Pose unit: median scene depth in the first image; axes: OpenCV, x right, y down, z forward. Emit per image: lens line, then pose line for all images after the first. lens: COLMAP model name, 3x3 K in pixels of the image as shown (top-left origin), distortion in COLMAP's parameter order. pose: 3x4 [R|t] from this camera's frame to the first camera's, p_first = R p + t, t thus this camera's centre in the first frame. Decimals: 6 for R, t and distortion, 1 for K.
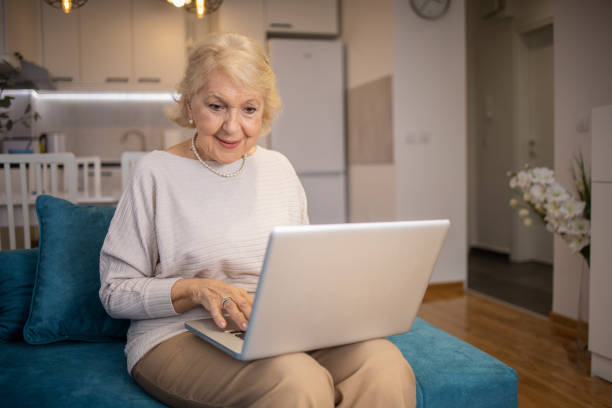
lens RADIAL K [[639.9, 0, 306.0], [0, 639.9, 204.0], [0, 0, 1]] dist [-0.027475, -0.028442]
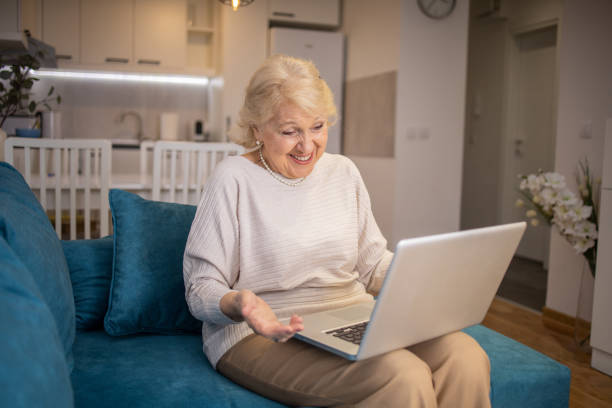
lens RADIAL K [[642.8, 0, 306.0], [0, 642.8, 204.0], [0, 0, 1]] dist [-0.033627, -0.027879]
pose [[0.997140, 0.036445, 0.066214, -0.106855], [-0.038319, 0.998894, 0.027246, -0.018039], [-0.065148, -0.029706, 0.997433, -0.031241]]
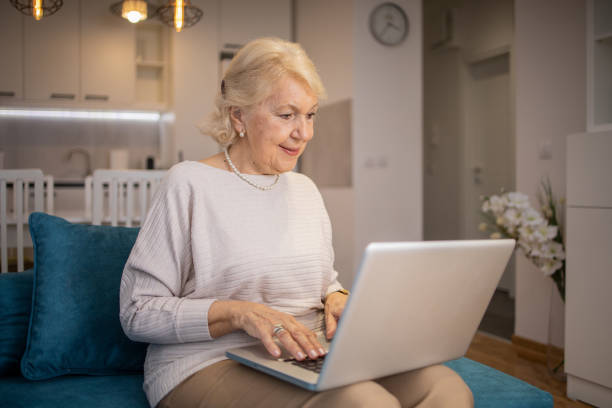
lens RADIAL K [[639.9, 0, 306.0], [0, 639.9, 204.0], [0, 0, 1]] dist [-0.027475, -0.028442]
pose [[0.992428, 0.010411, 0.122389, -0.087518], [-0.005454, 0.999154, -0.040767, 0.005162], [-0.122710, 0.039791, 0.991645, 0.031437]]
